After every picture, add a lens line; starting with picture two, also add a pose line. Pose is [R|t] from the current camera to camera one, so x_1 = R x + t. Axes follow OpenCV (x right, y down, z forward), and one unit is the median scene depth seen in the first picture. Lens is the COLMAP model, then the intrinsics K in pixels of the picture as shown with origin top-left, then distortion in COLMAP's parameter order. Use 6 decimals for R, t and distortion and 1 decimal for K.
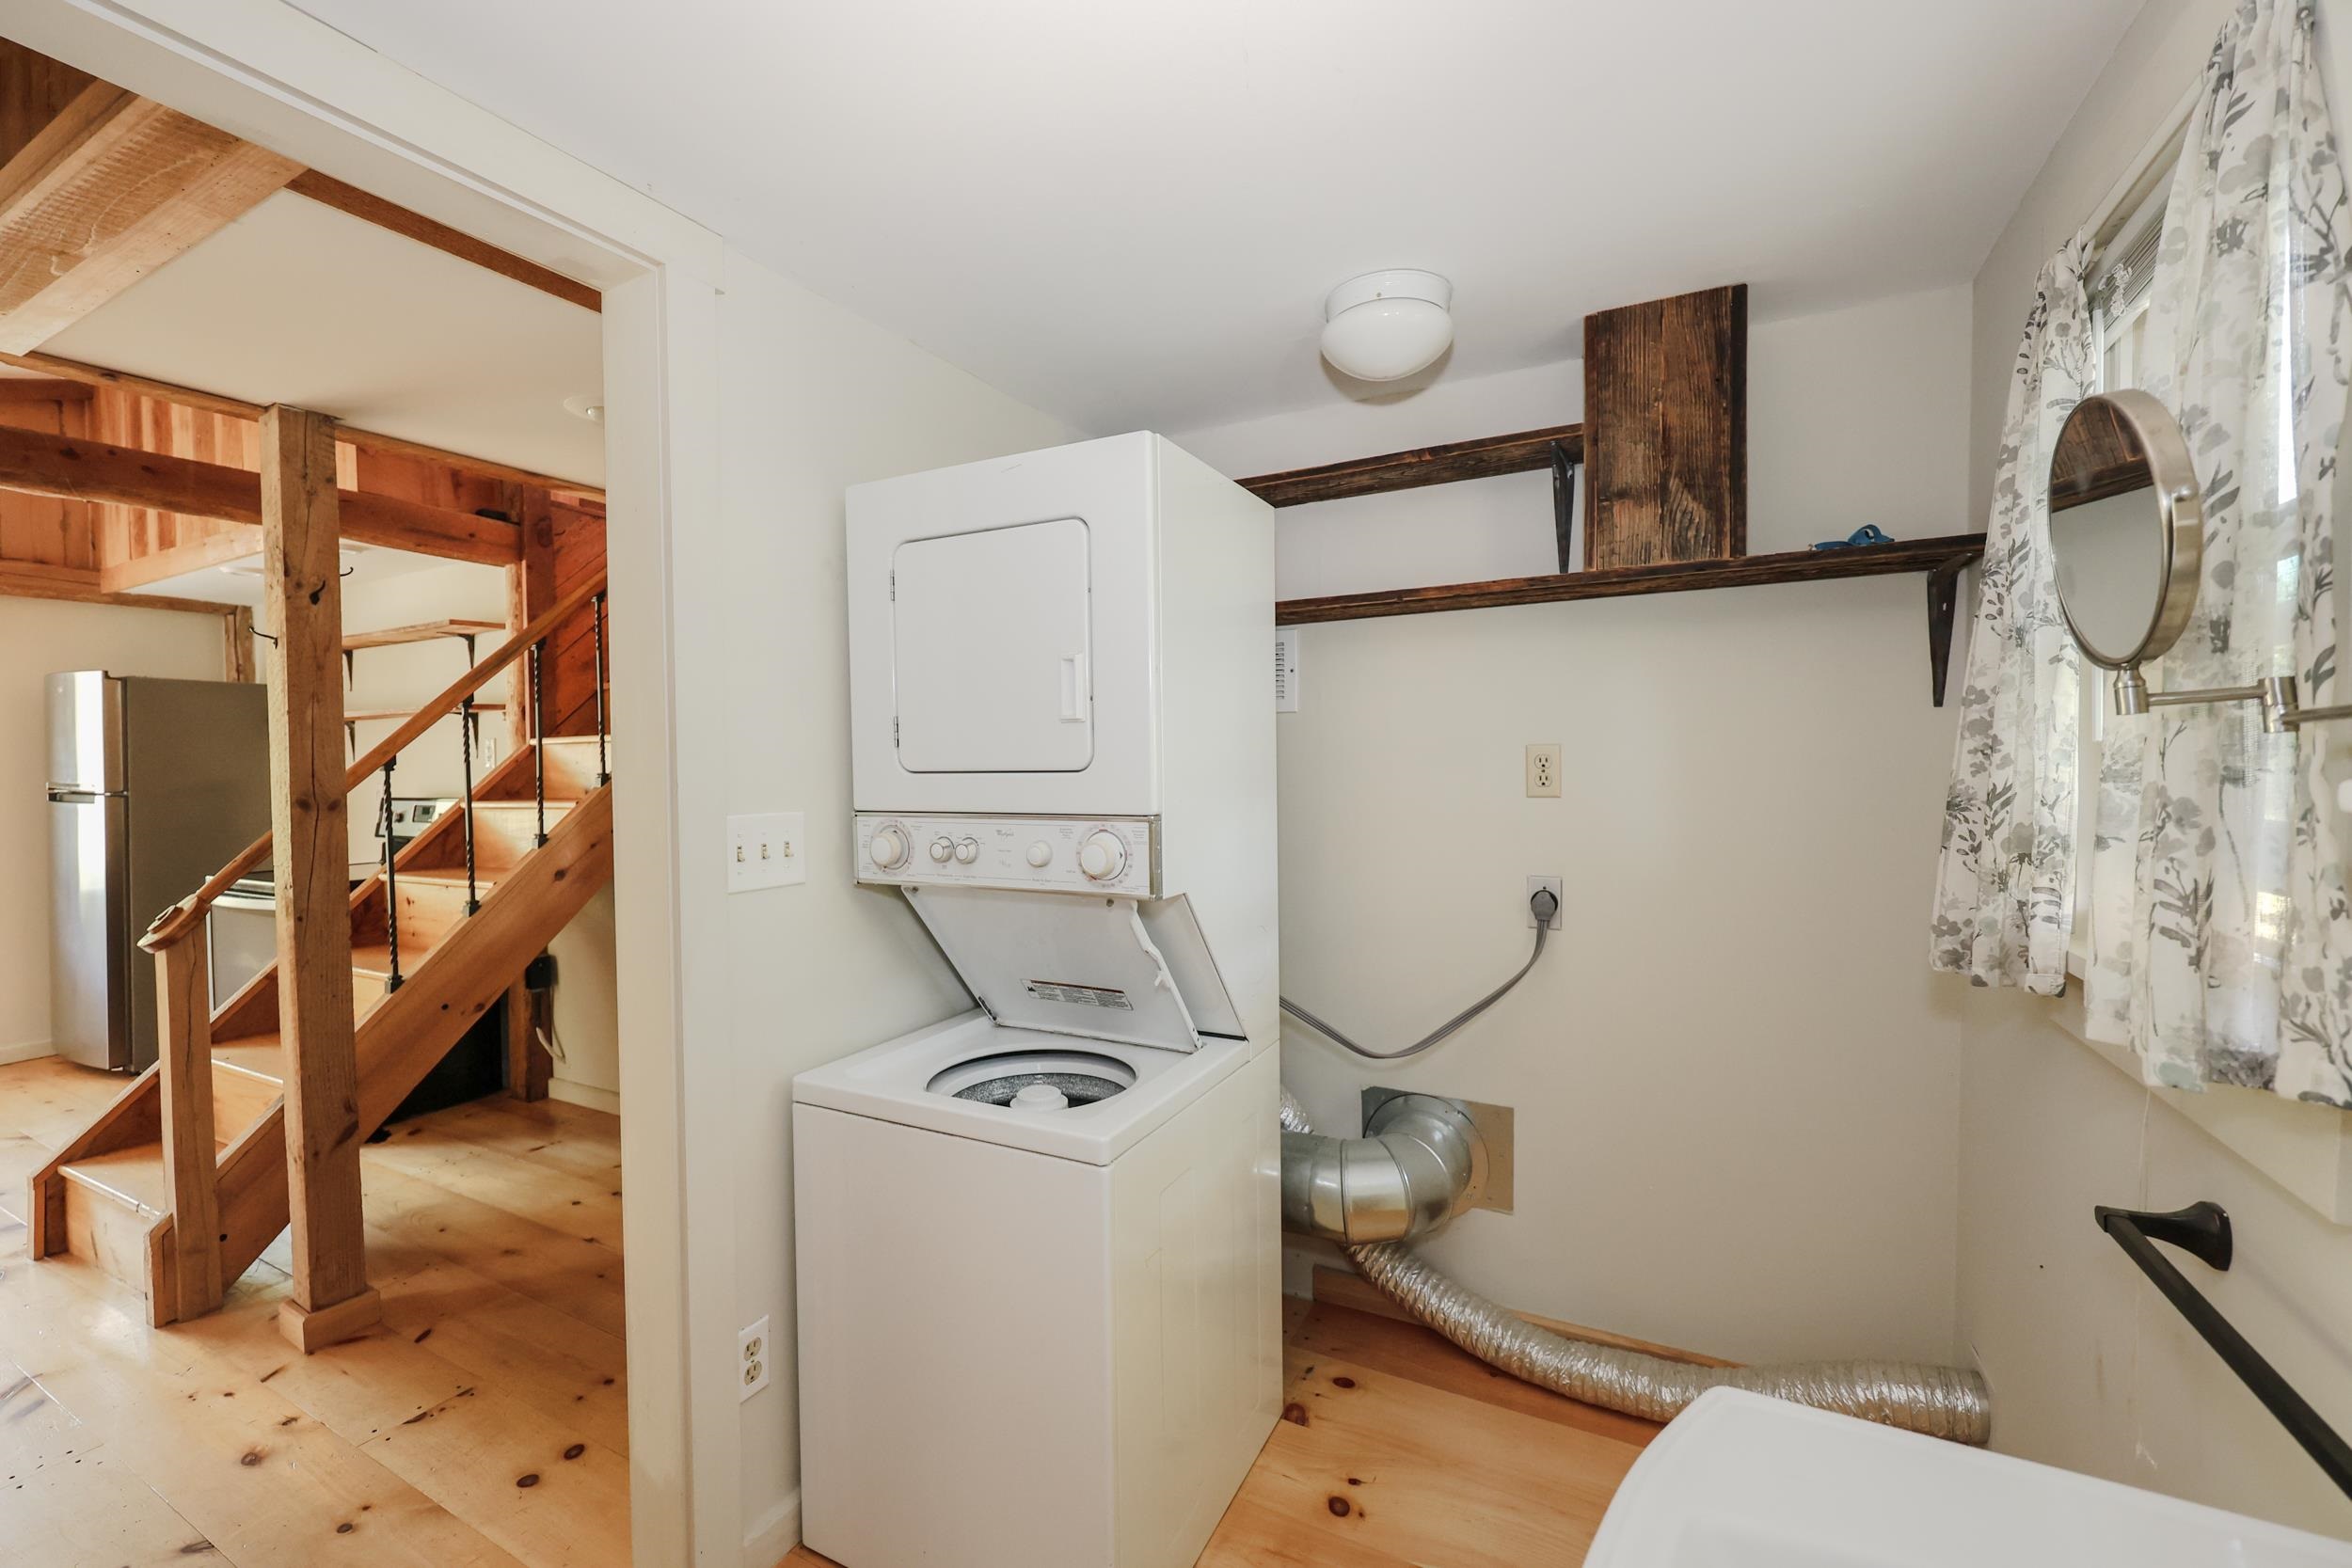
lens RADIAL K [[958.0, 0, 1177.8], [0, 958.0, 778.0], [0, 0, 1]] dist [0.001314, 0.000068]
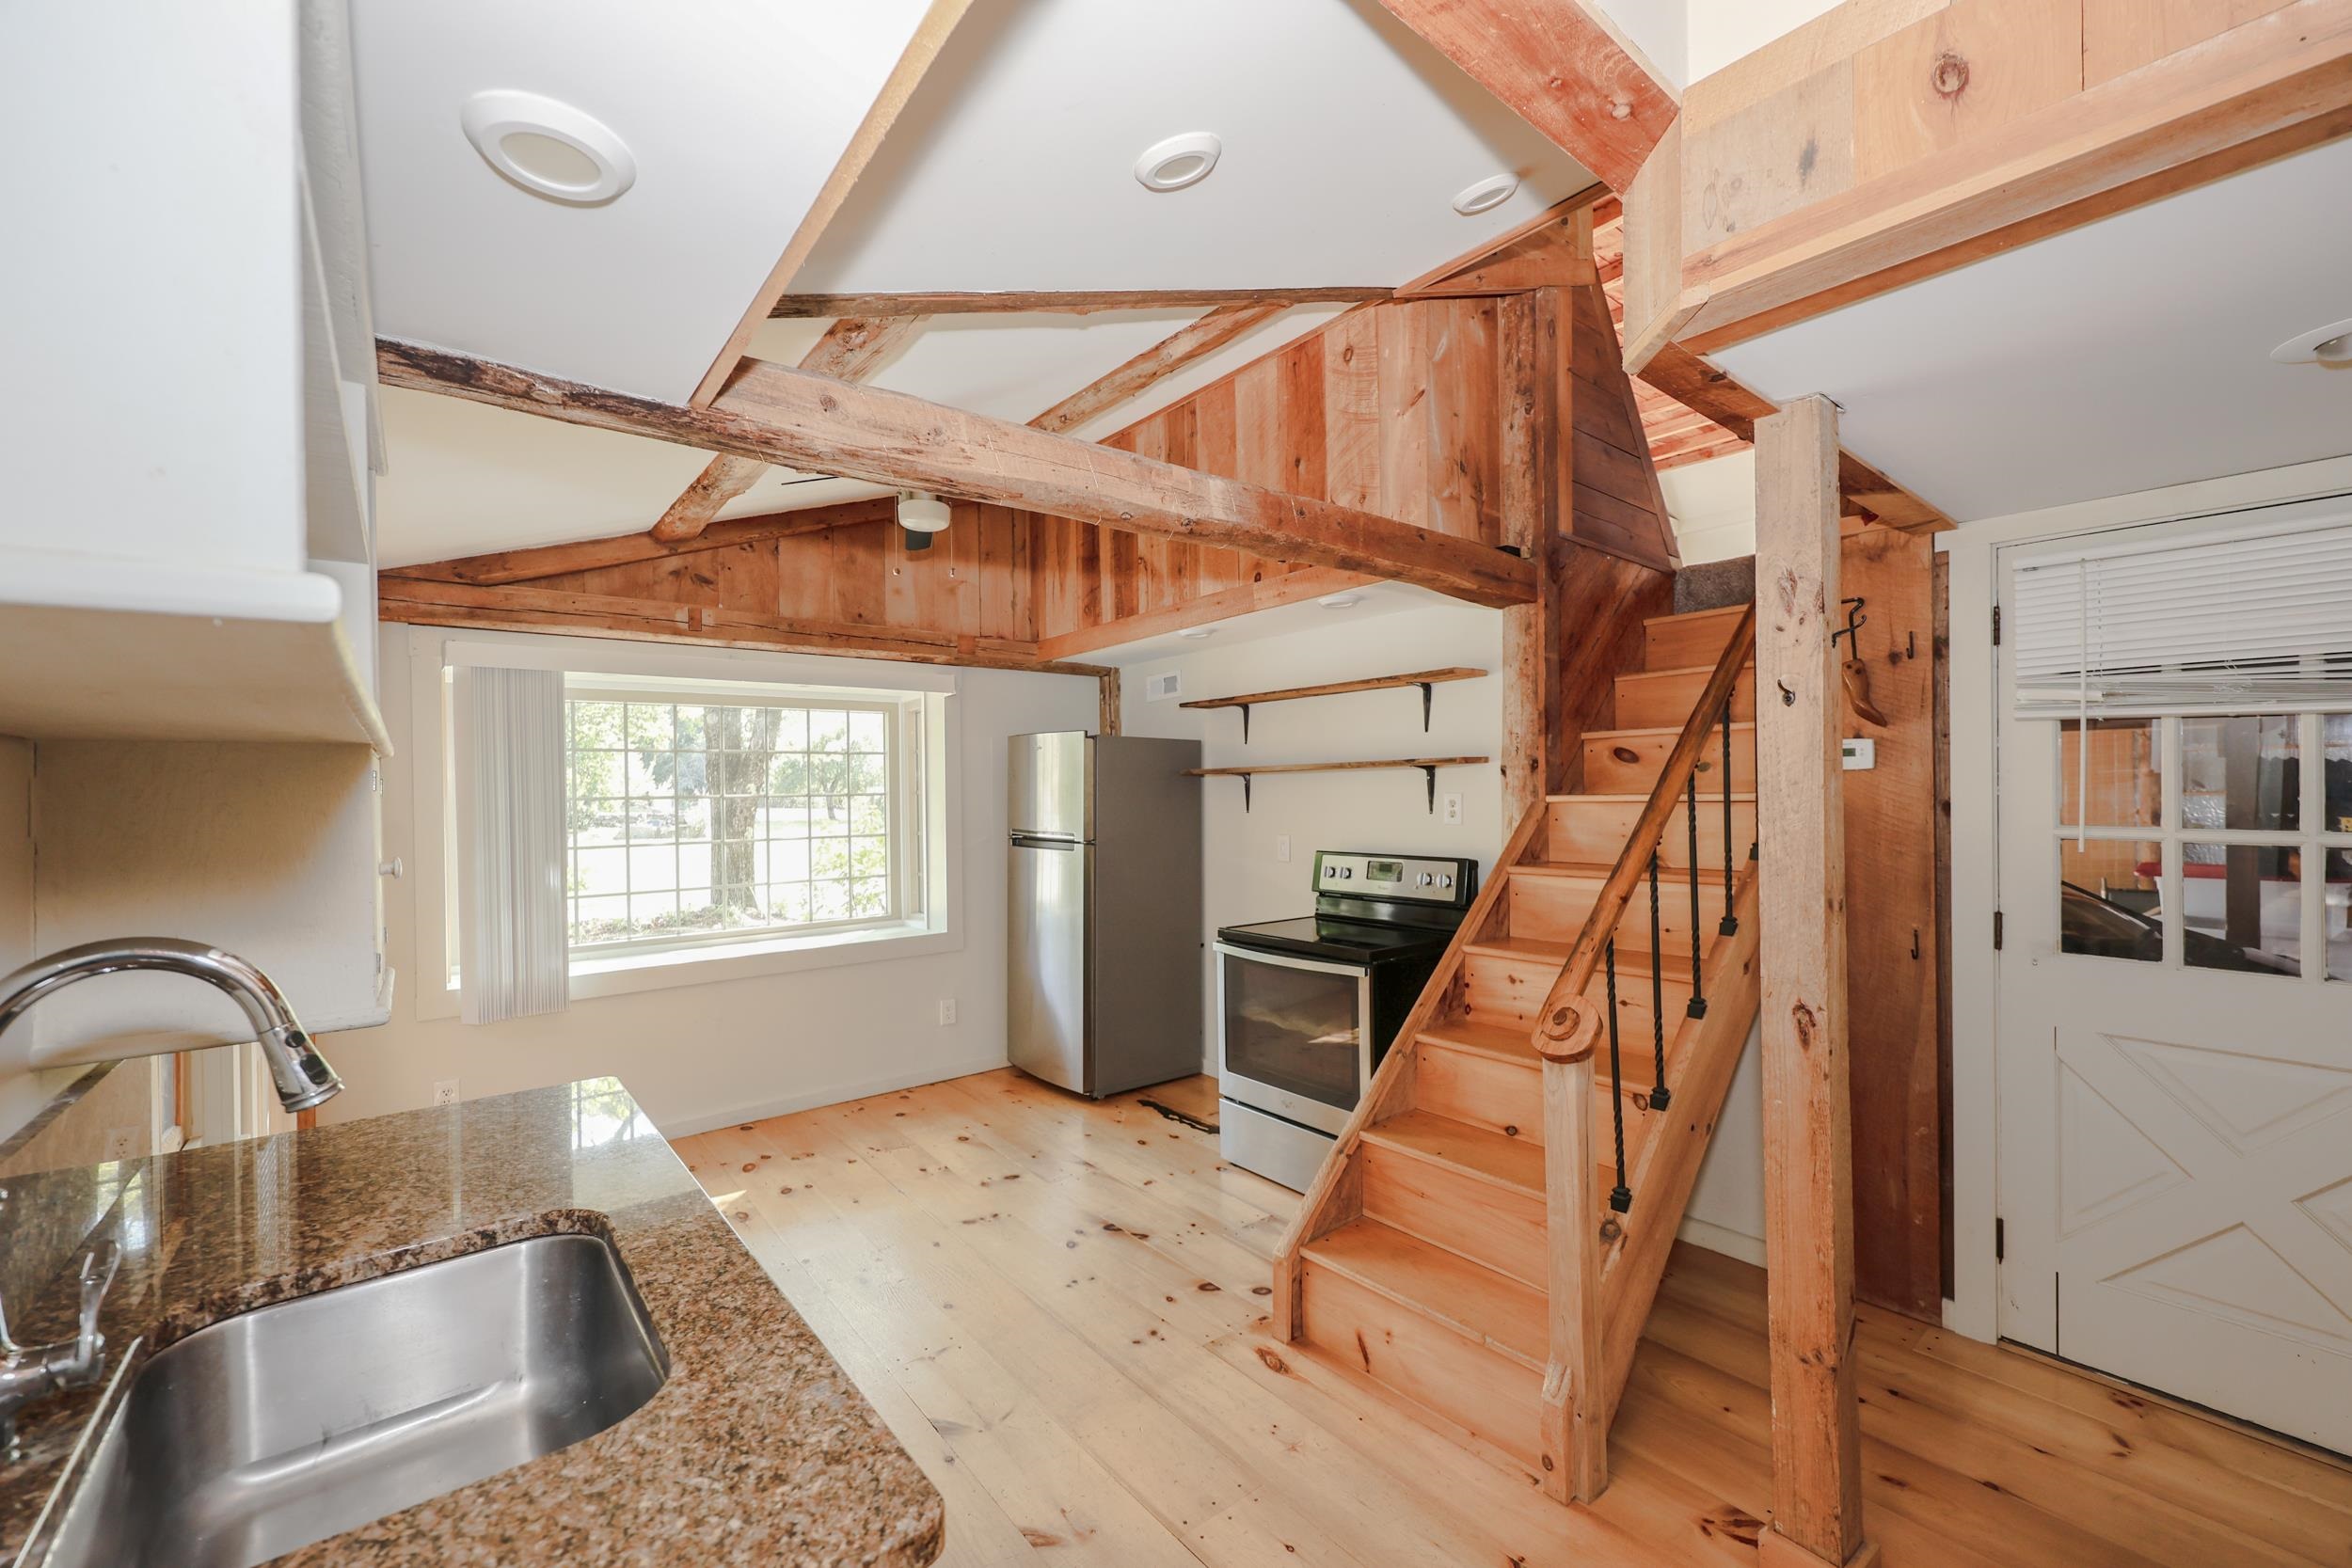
lens RADIAL K [[958.0, 0, 1180.8], [0, 958.0, 791.4], [0, 0, 1]] dist [0.001314, 0.000068]
pose [[0.919334, 0.001731, -0.393474, -0.574501], [-0.007283, 0.999894, -0.012616, -0.028086], [0.393411, 0.014464, 0.919249, 0.031523]]
